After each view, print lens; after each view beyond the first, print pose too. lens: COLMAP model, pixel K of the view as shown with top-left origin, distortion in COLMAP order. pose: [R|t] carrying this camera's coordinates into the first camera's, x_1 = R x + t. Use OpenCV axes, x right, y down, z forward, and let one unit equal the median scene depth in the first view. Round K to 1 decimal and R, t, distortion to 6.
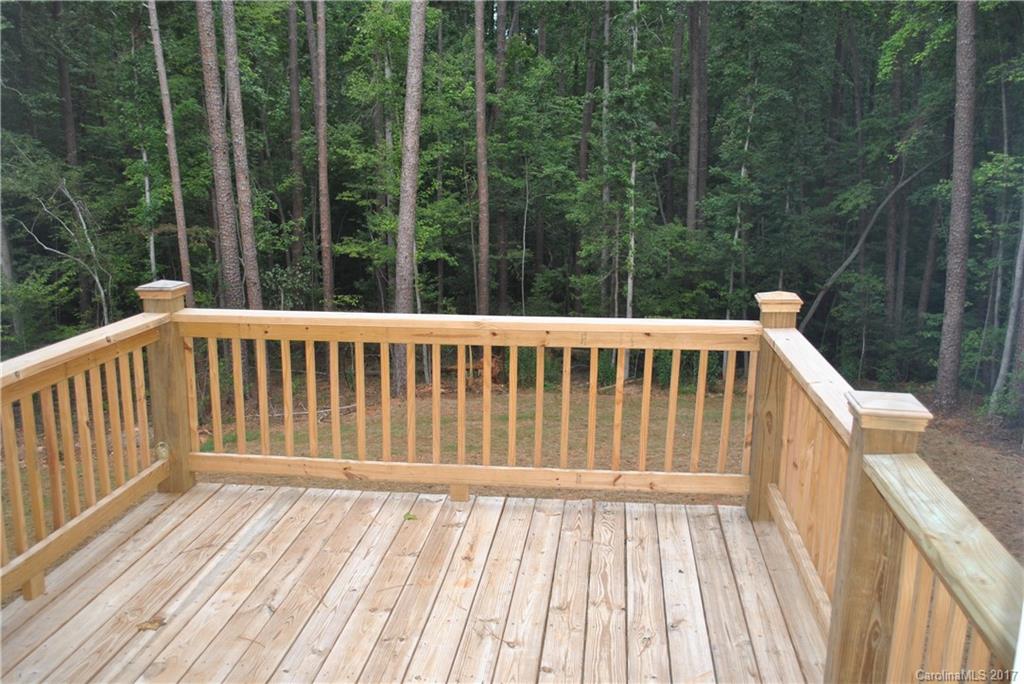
lens RADIAL K [[958.6, 0, 512.0], [0, 958.6, 342.3], [0, 0, 1]] dist [-0.009363, 0.000000]
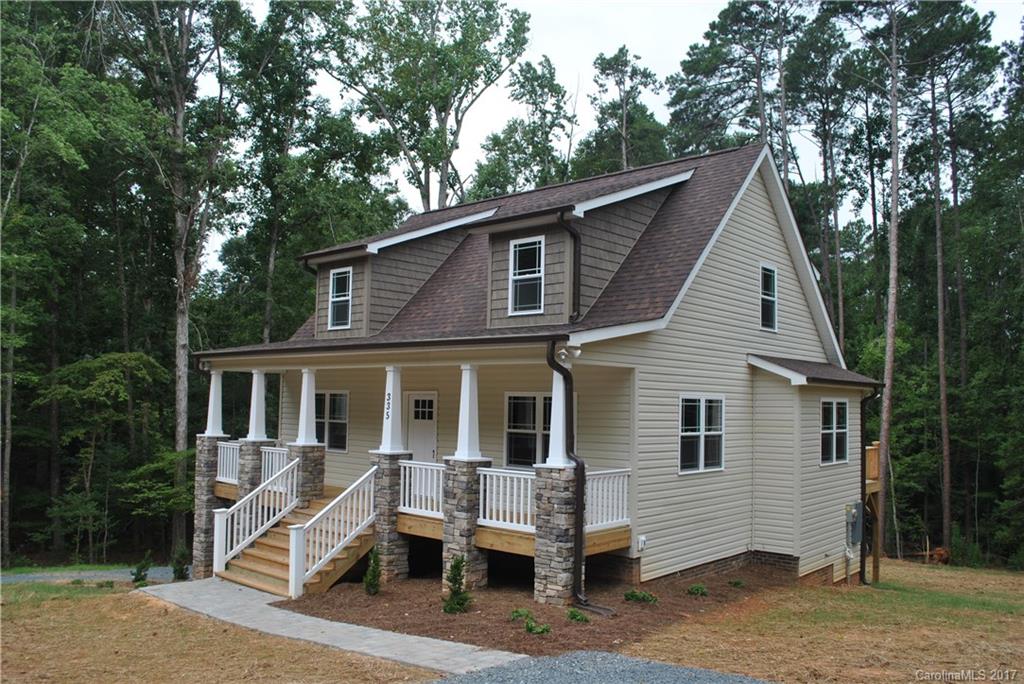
lens RADIAL K [[804.8, 0, 511.1], [0, 804.8, 346.3], [0, 0, 1]] dist [-0.084913, 0.002822]
pose [[0.817276, -0.029611, -0.575486, 0.134500], [-0.138884, 0.959118, -0.246586, 0.101583], [0.559260, 0.281455, 0.779751, -0.465148]]
